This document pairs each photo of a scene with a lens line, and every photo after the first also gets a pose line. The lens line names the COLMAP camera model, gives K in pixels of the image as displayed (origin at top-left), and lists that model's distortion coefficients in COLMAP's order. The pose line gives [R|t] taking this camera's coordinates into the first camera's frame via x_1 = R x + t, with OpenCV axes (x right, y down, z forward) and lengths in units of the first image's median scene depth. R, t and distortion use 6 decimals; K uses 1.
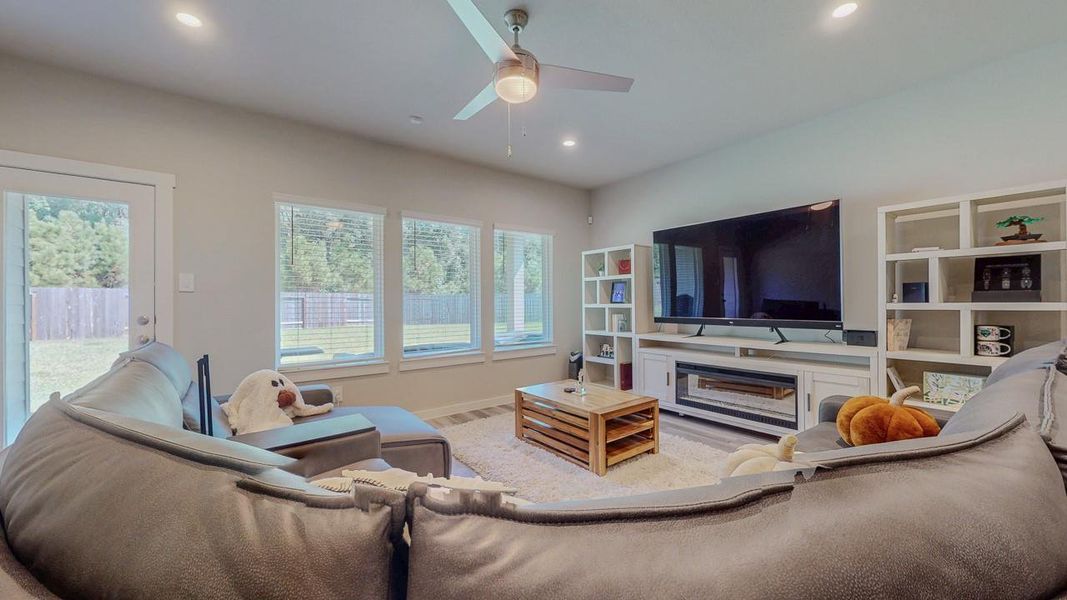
lens RADIAL K [[394.7, 0, 540.7], [0, 394.7, 303.6], [0, 0, 1]] dist [-0.000484, -0.000489]
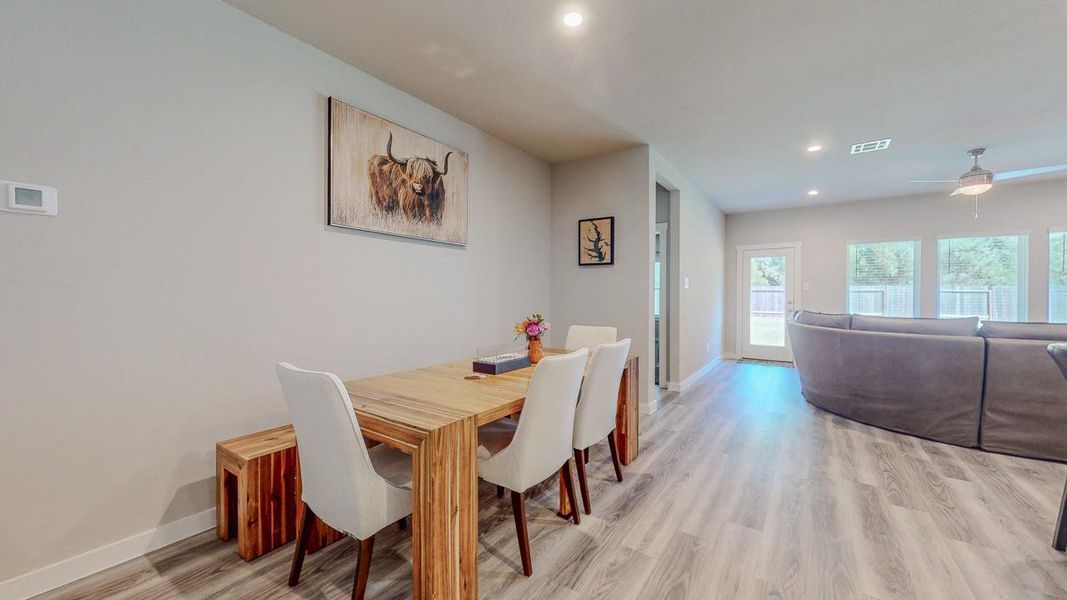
lens RADIAL K [[394.7, 0, 528.0], [0, 394.7, 297.4], [0, 0, 1]] dist [-0.000484, -0.000489]
pose [[0.279708, 0.008817, -0.960045, 0.673890], [-0.005869, 0.999955, 0.007474, -0.000004], [0.960067, 0.003544, 0.279747, -0.942615]]
